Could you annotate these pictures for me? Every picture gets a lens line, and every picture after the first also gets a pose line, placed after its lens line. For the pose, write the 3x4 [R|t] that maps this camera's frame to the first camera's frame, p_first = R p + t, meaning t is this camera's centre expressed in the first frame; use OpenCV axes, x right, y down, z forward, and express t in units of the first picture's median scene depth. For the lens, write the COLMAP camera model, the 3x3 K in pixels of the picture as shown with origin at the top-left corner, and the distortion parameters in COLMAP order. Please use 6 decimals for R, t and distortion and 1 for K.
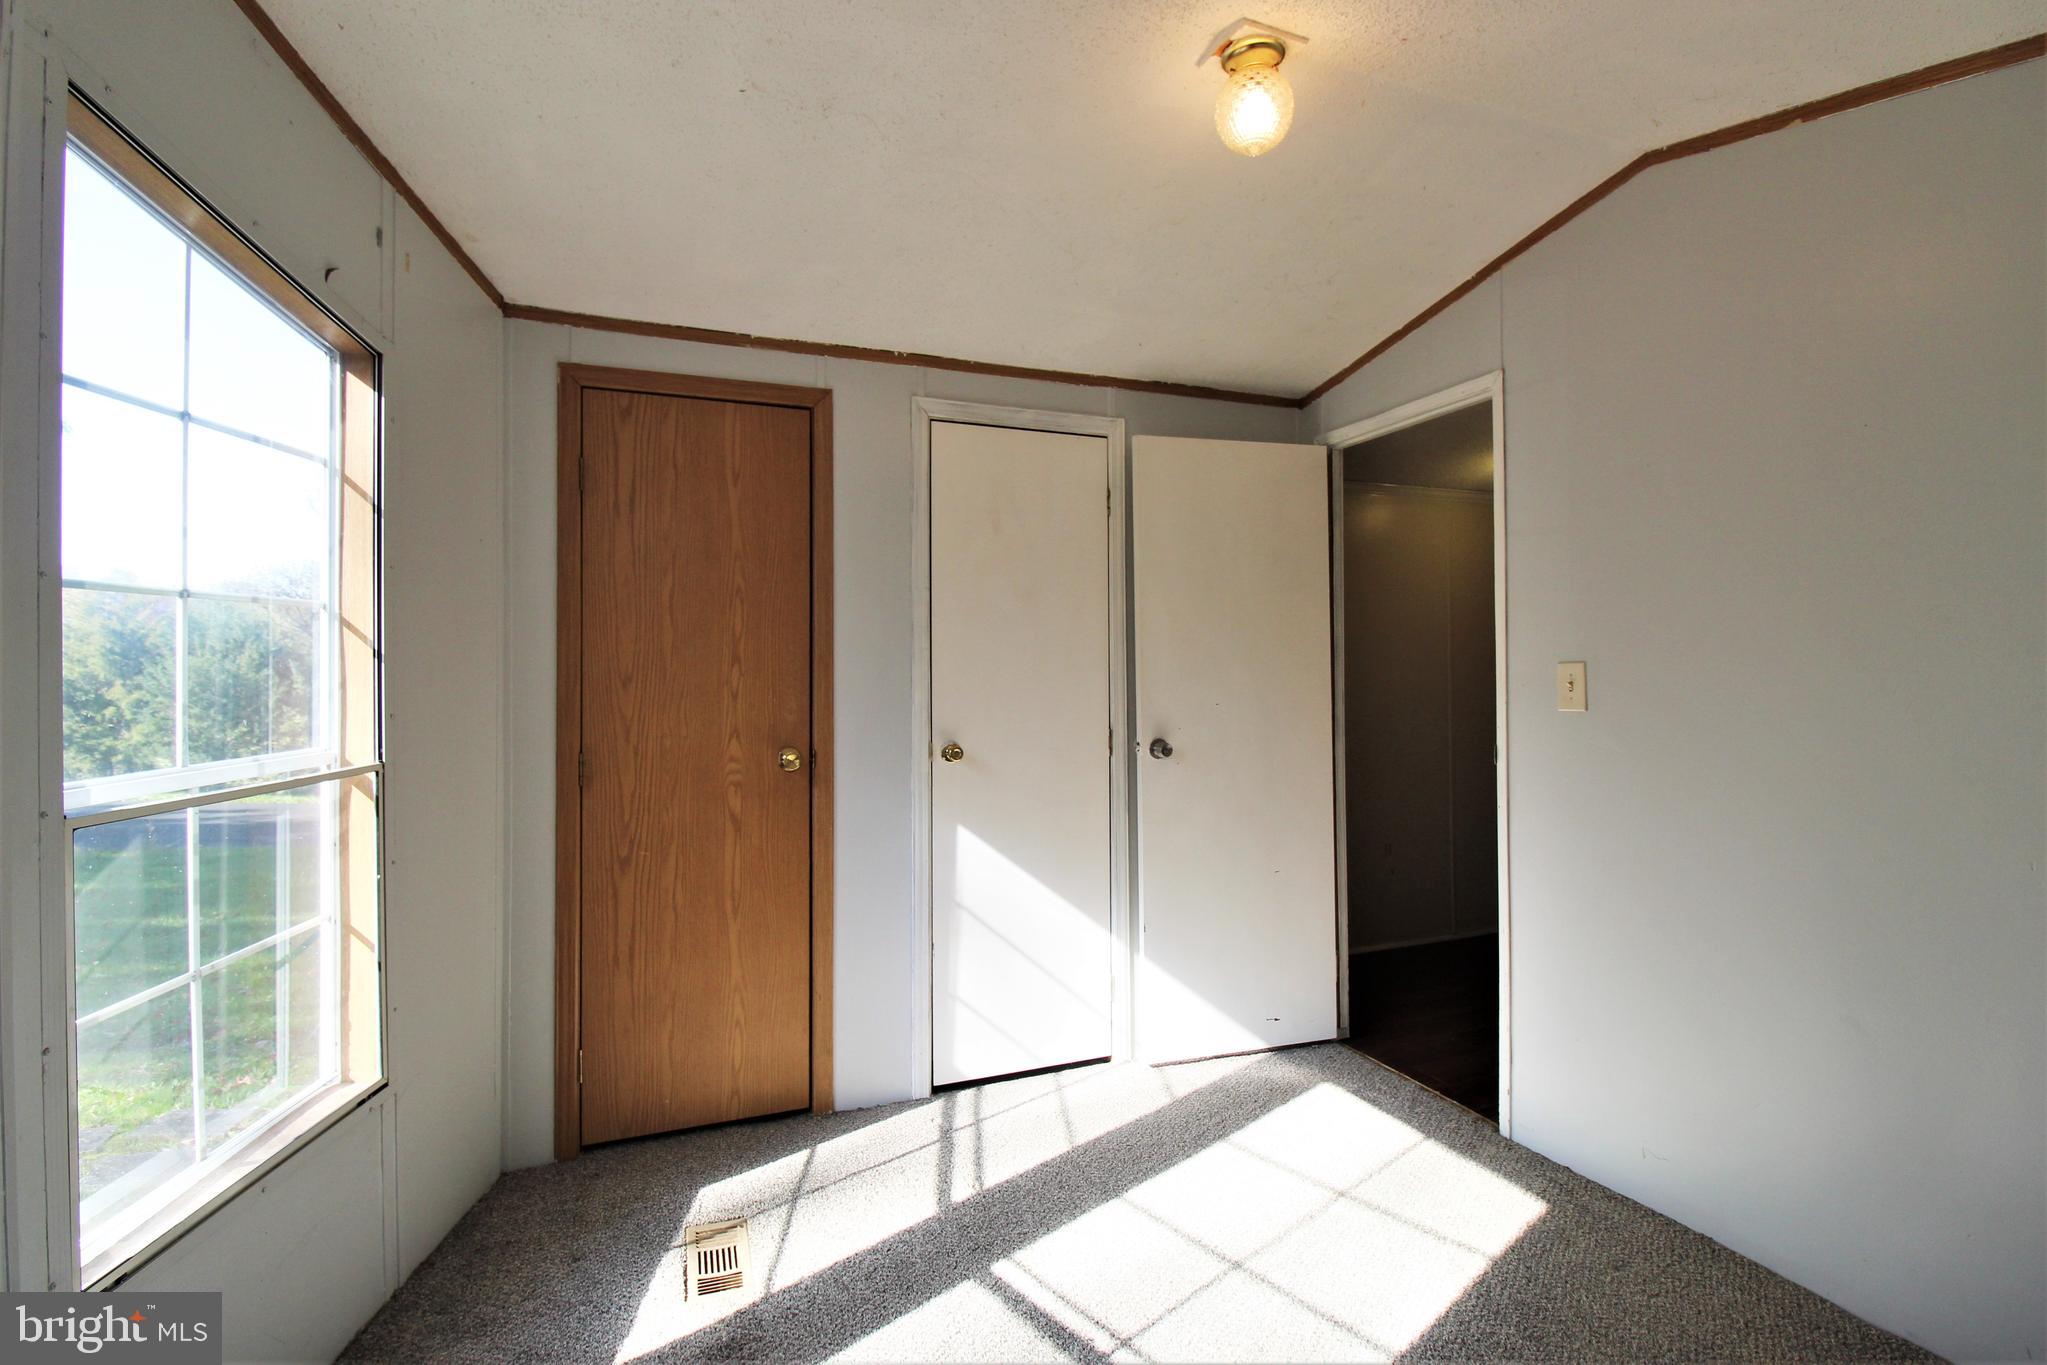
lens RADIAL K [[948.5, 0, 1016.6], [0, 948.5, 678.0], [0, 0, 1]] dist [-0.013122, 0.000059]
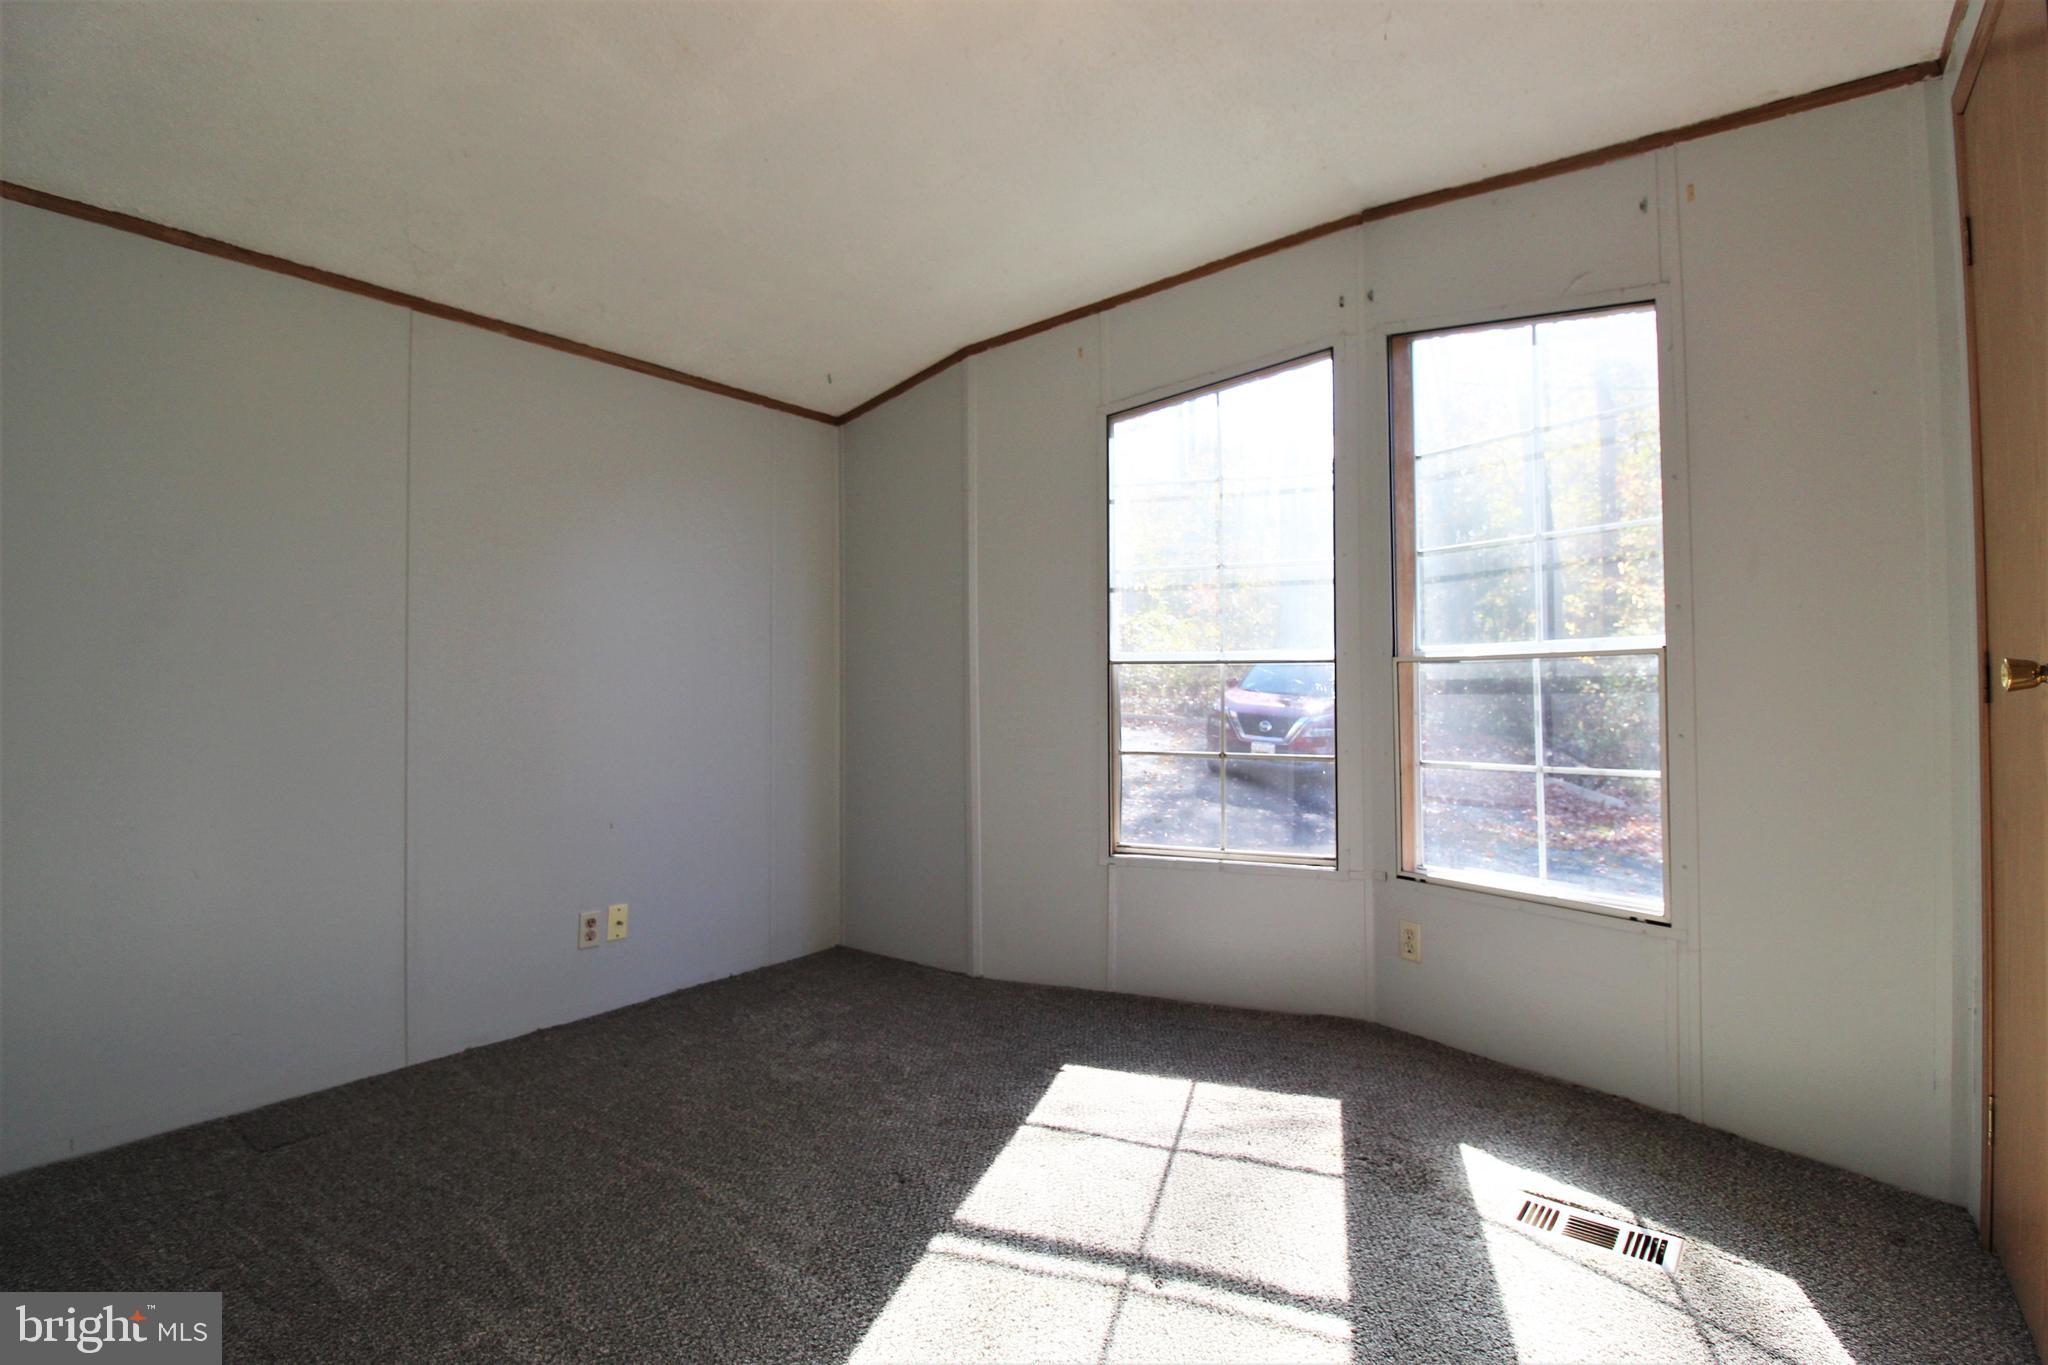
lens RADIAL K [[948.9, 0, 1018.2], [0, 948.9, 682.9], [0, 0, 1]] dist [-0.013122, 0.000059]
pose [[-0.866908, 0.006331, -0.498427, 0.517710], [0.009179, 0.999953, -0.003264, 0.116237], [0.498383, -0.007405, -0.866925, 1.399070]]
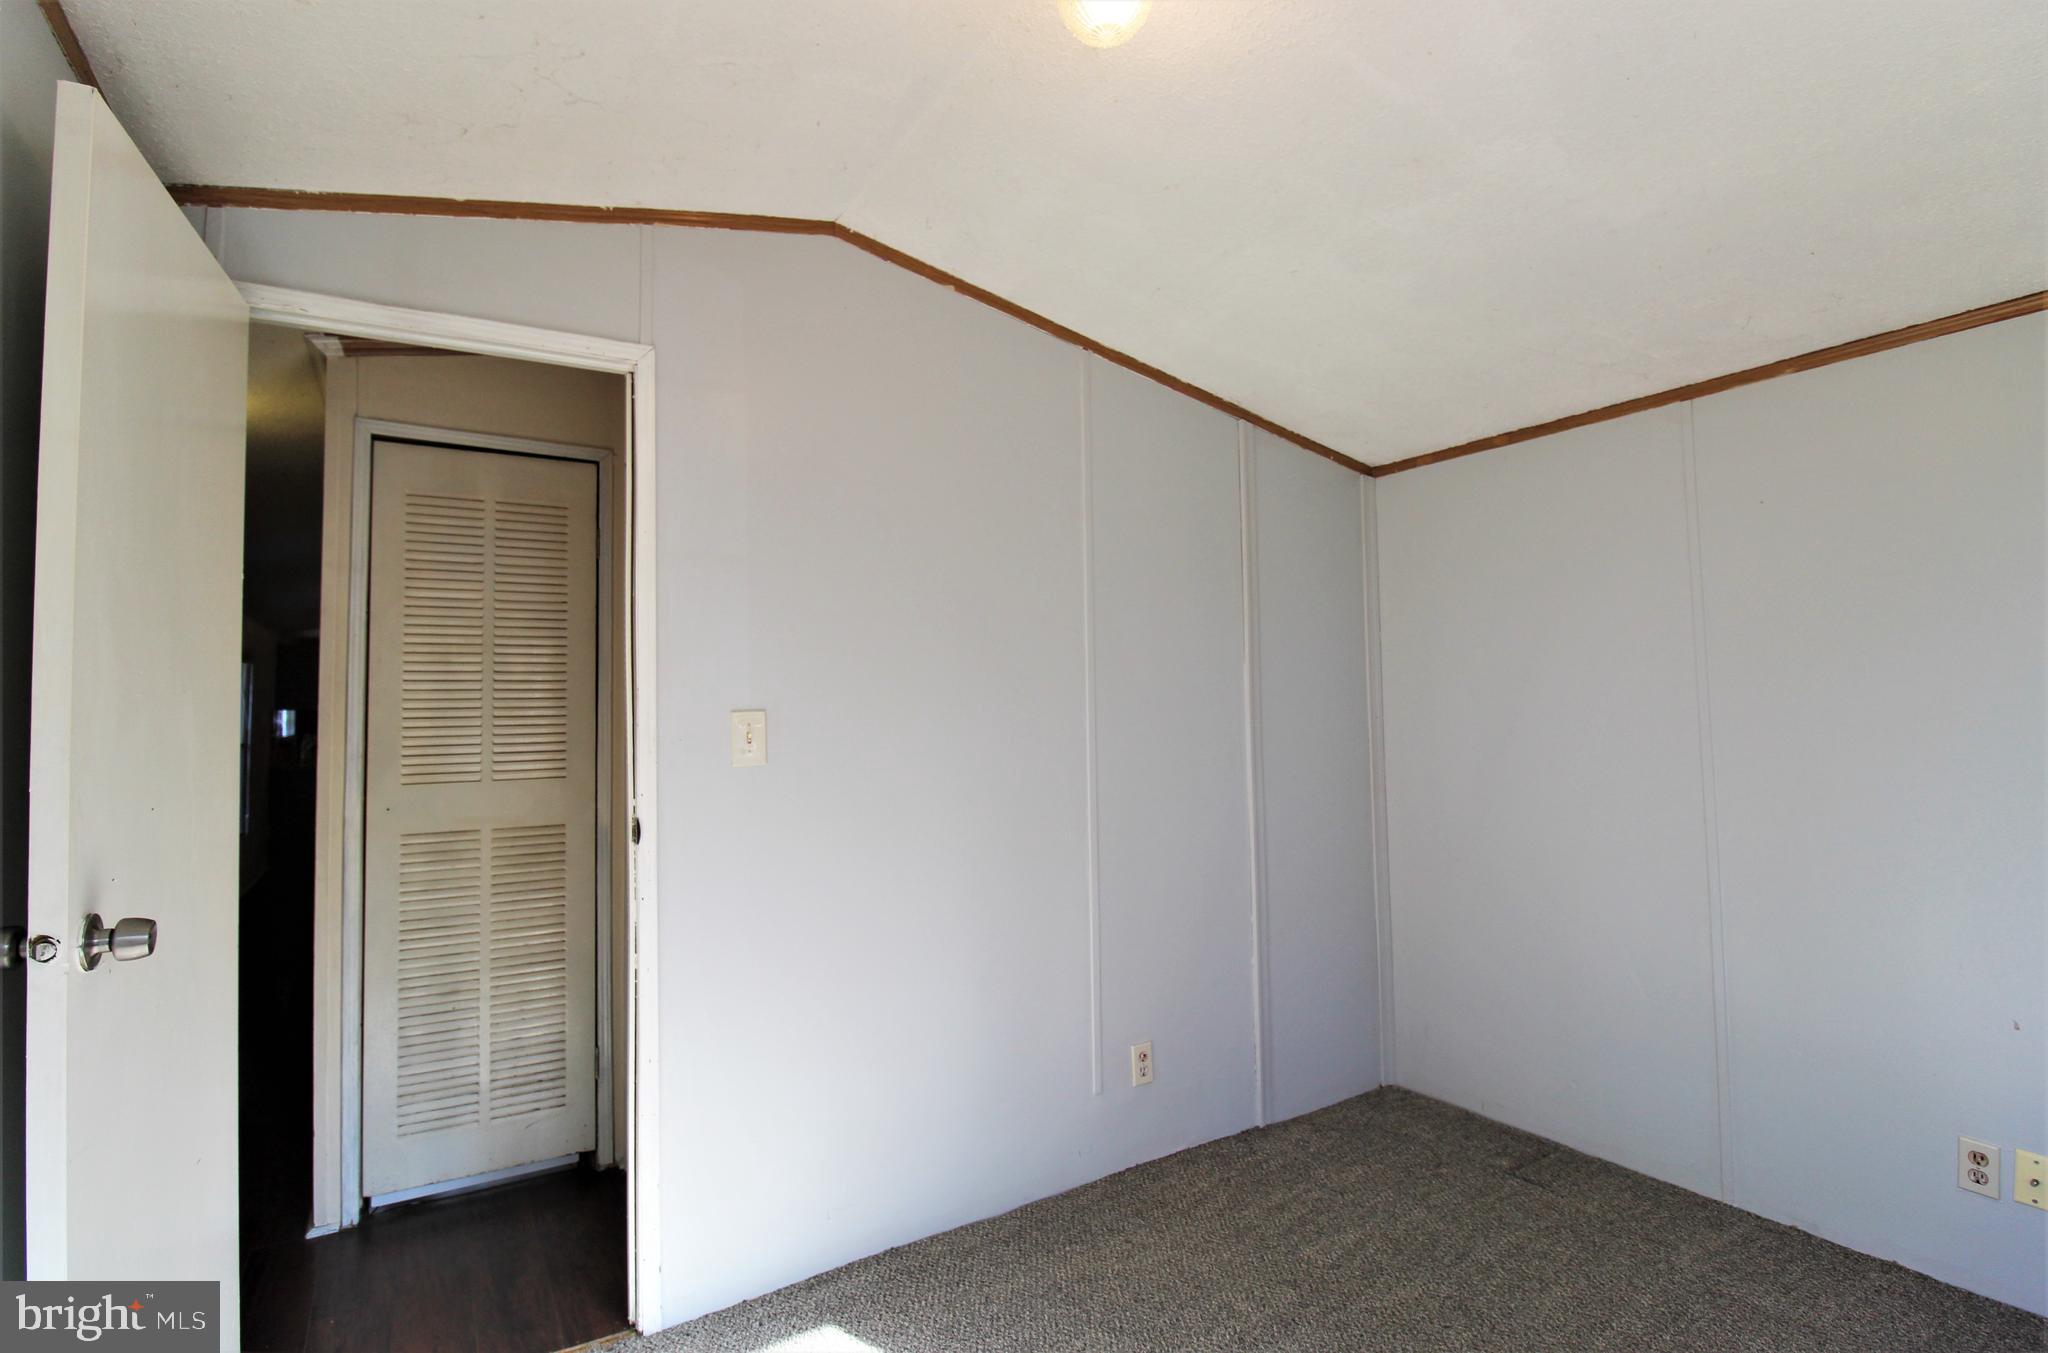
lens RADIAL K [[953.3, 0, 1021.4], [0, 953.3, 675.5], [0, 0, 1]] dist [-0.006260, -0.000620]
pose [[-0.159857, 0.056761, 0.985507, -0.376356], [0.032344, 0.998111, -0.052241, 0.006027], [-0.986610, 0.023524, -0.161390, 0.976488]]
